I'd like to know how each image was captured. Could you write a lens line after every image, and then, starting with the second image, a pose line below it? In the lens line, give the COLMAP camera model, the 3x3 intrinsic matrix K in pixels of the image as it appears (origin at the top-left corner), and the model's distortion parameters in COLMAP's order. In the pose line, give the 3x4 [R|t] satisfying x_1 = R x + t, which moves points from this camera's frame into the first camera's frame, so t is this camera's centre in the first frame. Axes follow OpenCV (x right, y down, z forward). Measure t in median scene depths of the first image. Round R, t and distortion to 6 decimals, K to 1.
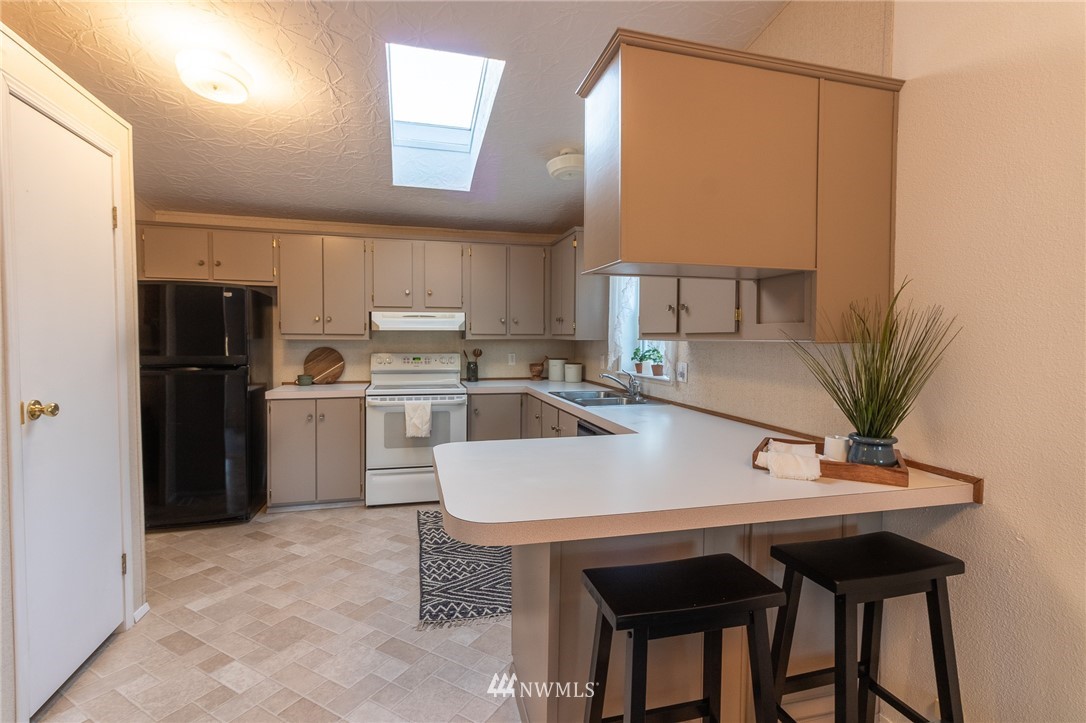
lens RADIAL K [[516.6, 0, 545.1], [0, 516.6, 353.8], [0, 0, 1]] dist [0.005148, 0.000595]
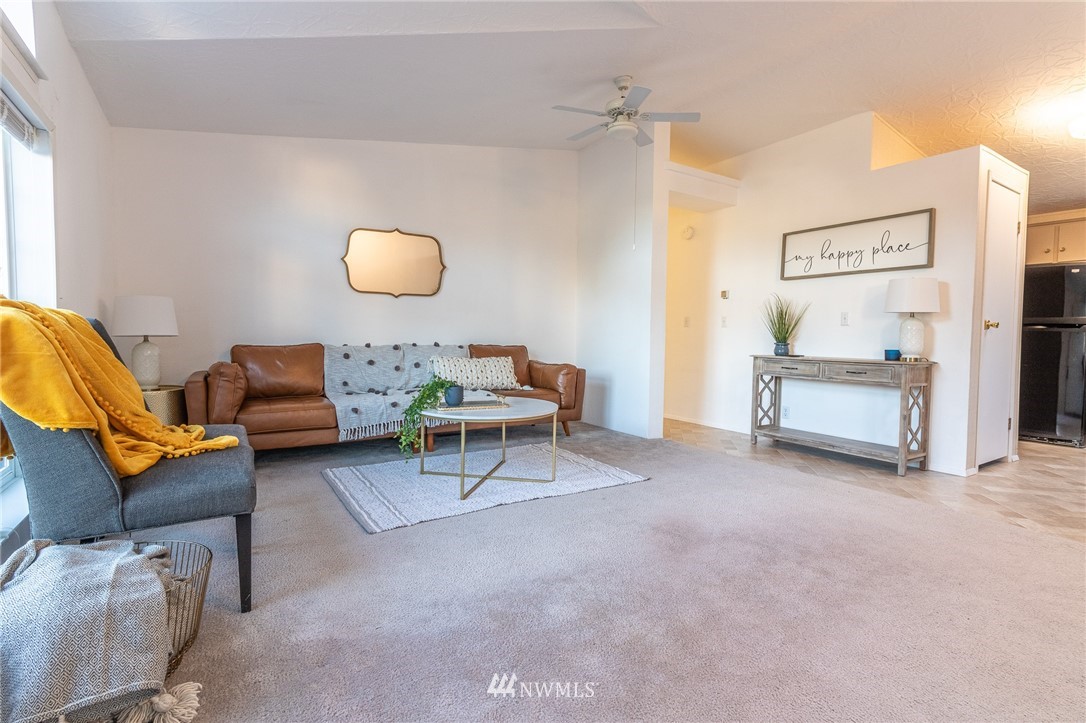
lens RADIAL K [[516.6, 0, 545.1], [0, 516.6, 353.8], [0, 0, 1]] dist [0.005148, 0.000595]
pose [[0.297034, 0.035066, -0.954223, 0.222242], [-0.047594, 0.998627, 0.021882, 0.114253], [0.953680, 0.038915, 0.298295, -0.586172]]
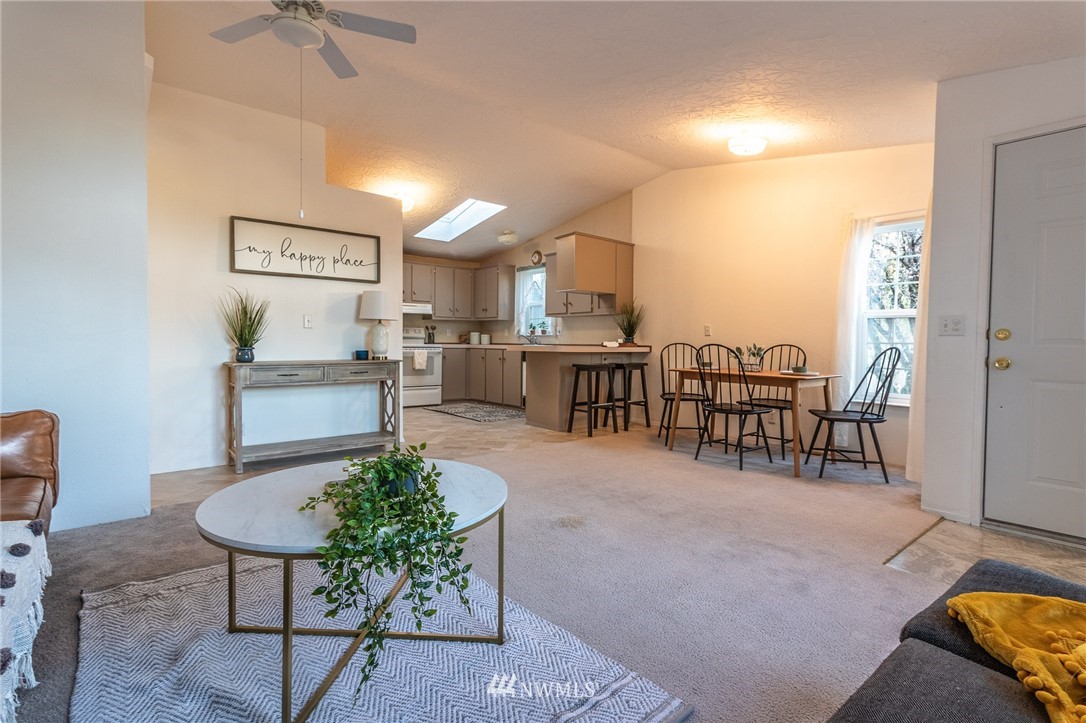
lens RADIAL K [[516.6, 0, 545.1], [0, 516.6, 353.8], [0, 0, 1]] dist [0.005148, 0.000595]
pose [[0.907135, -0.006764, 0.420785, -0.600038], [0.009918, 0.999937, -0.005309, 0.114043], [-0.420722, 0.008989, 0.907145, -0.859016]]
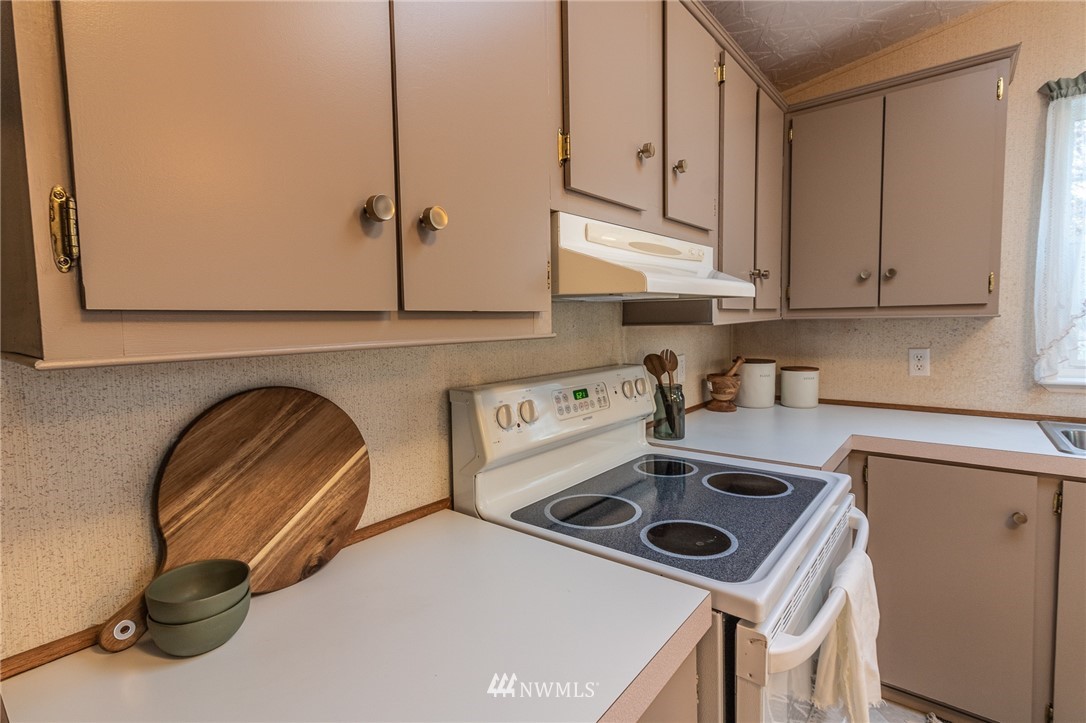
lens RADIAL K [[516.6, 0, 545.1], [0, 516.6, 353.8], [0, 0, 1]] dist [0.005148, 0.000595]
pose [[0.810371, -0.060467, 0.582788, -0.489345], [0.046502, 0.998160, 0.038901, -0.029505], [-0.584069, -0.004424, 0.811692, 0.847525]]
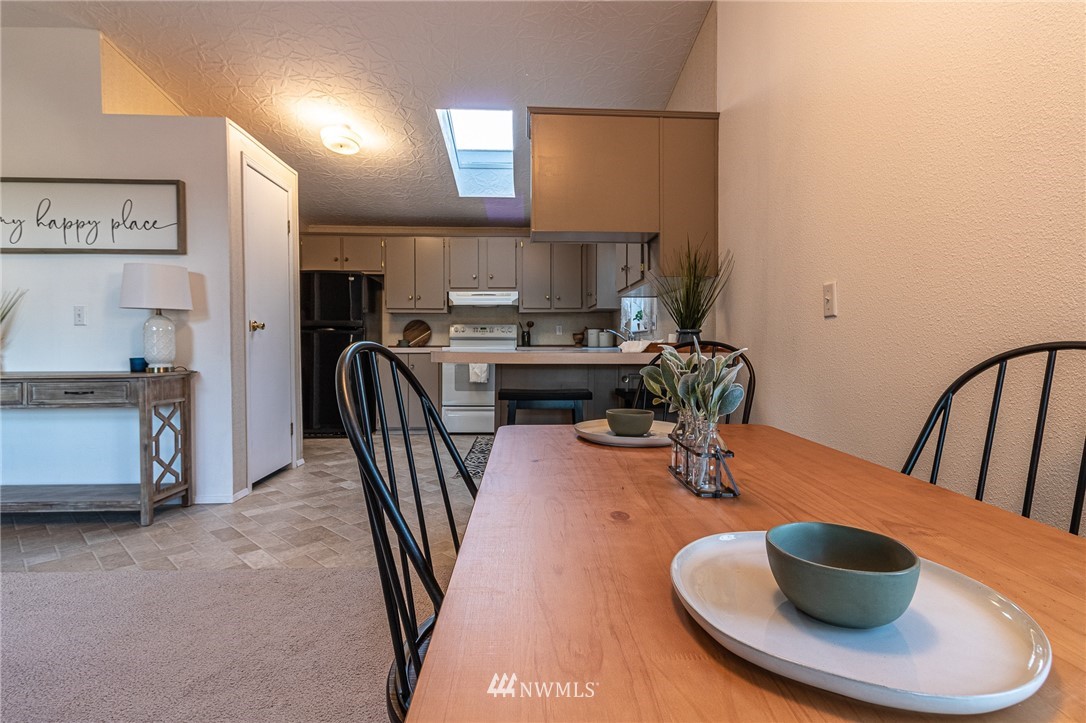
lens RADIAL K [[530.1, 0, 544.6], [0, 530.1, 354.8], [0, 0, 1]] dist [0.003192, 0.001423]
pose [[0.975534, -0.000516, -0.219849, 0.215274], [-0.002115, 0.999929, -0.011731, 0.100750], [0.219839, 0.011909, 0.975463, -0.293538]]
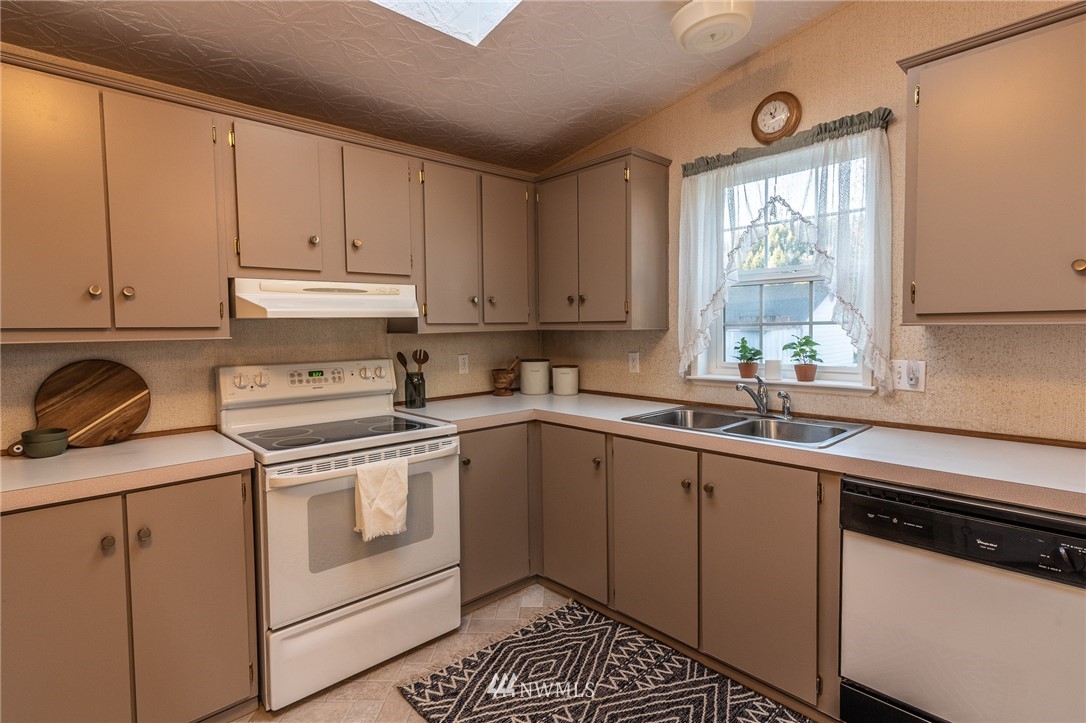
lens RADIAL K [[530.1, 0, 544.6], [0, 530.1, 354.8], [0, 0, 1]] dist [0.003192, 0.001423]
pose [[0.883930, -0.041665, 0.465760, -0.324513], [0.034207, 0.999115, 0.024458, -0.015719], [-0.466367, -0.005687, 0.884573, 0.467768]]
